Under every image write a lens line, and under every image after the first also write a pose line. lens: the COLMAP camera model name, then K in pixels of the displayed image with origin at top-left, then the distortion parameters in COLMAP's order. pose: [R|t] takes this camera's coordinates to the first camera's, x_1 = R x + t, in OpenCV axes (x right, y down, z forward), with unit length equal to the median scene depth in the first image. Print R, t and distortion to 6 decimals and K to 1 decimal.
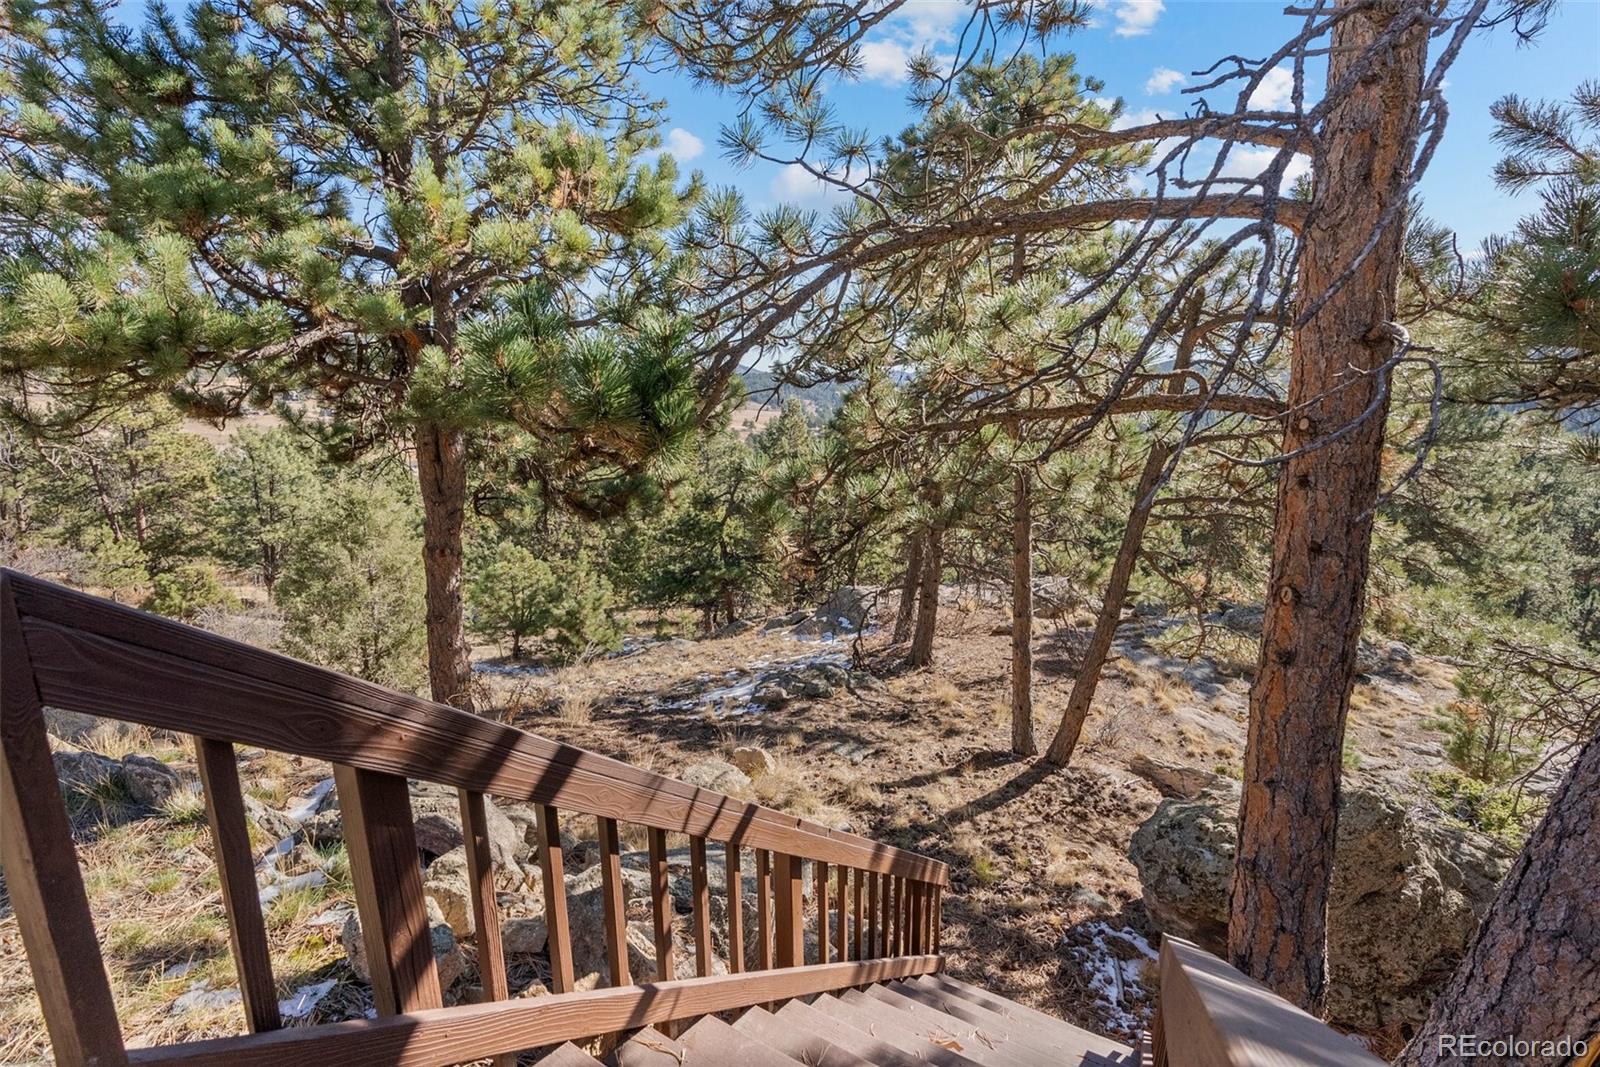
lens RADIAL K [[739.3, 0, 800.0], [0, 739.3, 533.5], [0, 0, 1]] dist [0.000425, -0.000301]
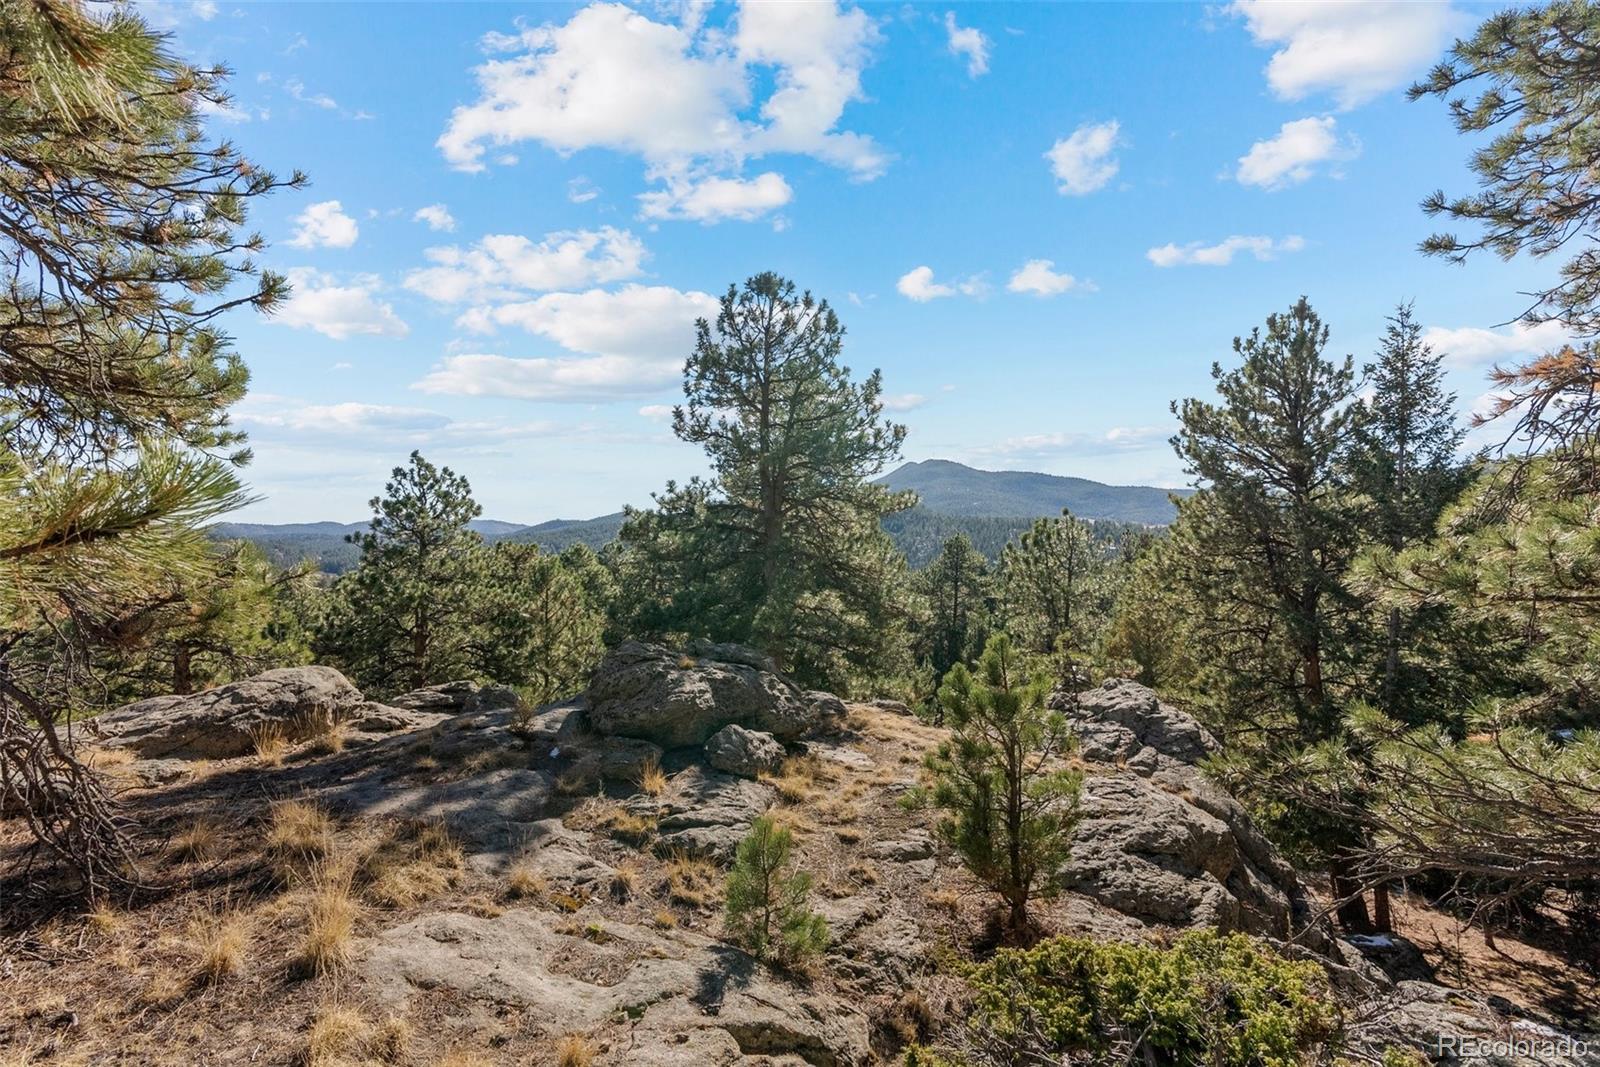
lens RADIAL K [[739.3, 0, 800.0], [0, 739.3, 533.5], [0, 0, 1]] dist [0.000425, -0.000301]
pose [[0.769223, -0.012471, 0.638858, 0.423564], [0.137757, 0.979535, -0.146747, 0.129162], [-0.623954, 0.200889, 0.755199, 0.568304]]
